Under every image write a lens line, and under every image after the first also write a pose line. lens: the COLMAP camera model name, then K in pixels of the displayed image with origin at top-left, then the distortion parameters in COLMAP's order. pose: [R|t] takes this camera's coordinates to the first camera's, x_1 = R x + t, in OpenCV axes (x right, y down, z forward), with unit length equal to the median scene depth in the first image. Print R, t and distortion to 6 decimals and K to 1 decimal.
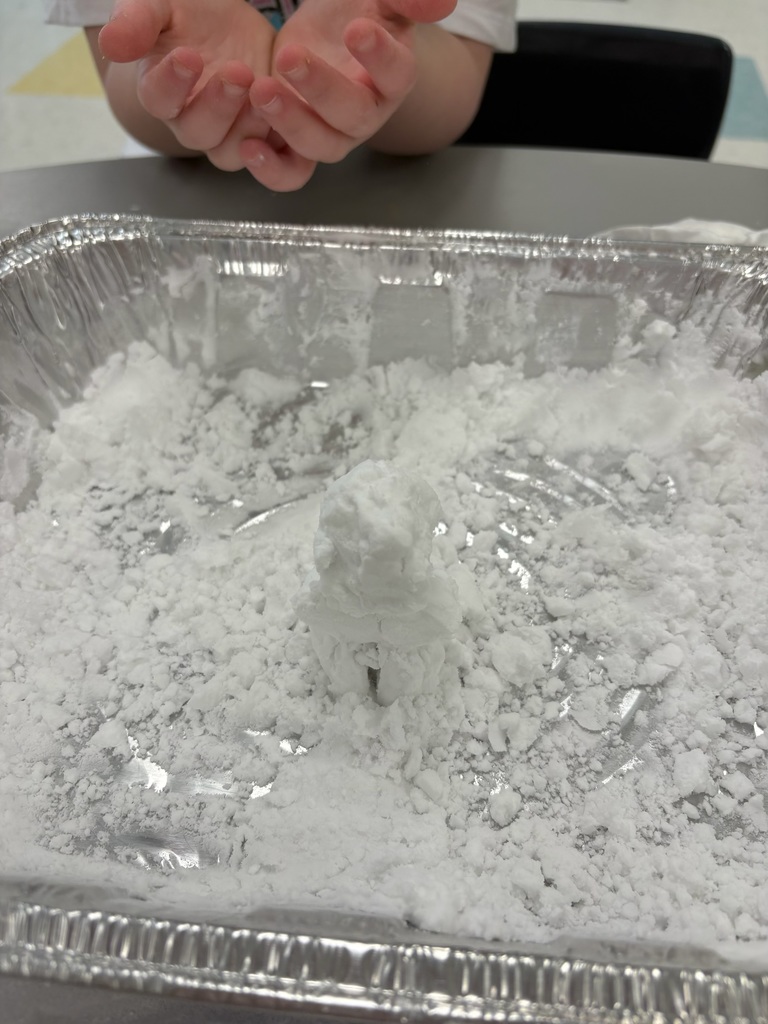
lens RADIAL K [[771.9, 0, 386.2], [0, 771.9, 492.1], [0, 0, 1]] dist [0.001994, 0.000216]
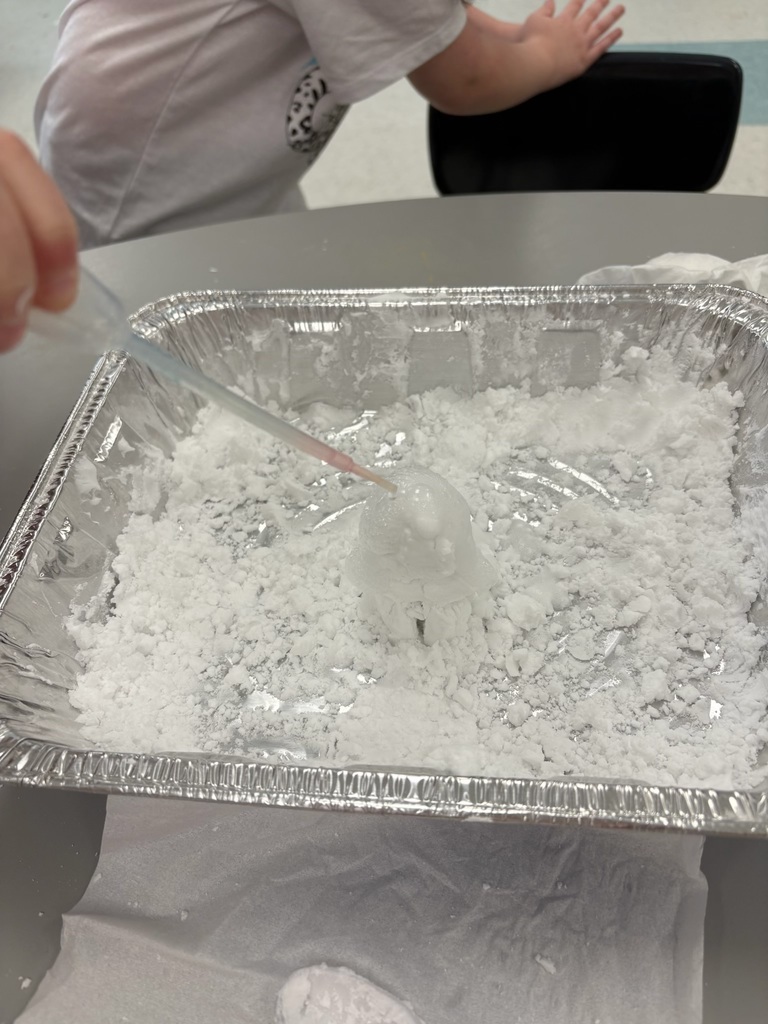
lens RADIAL K [[771.9, 0, 386.2], [0, 771.9, 492.1], [0, 0, 1]] dist [0.001994, 0.000216]
pose [[0.996193, -0.051340, -0.070461, 0.025846], [0.051689, 0.998658, 0.003135, -0.009239], [0.070205, -0.006765, 0.997510, -0.322152]]
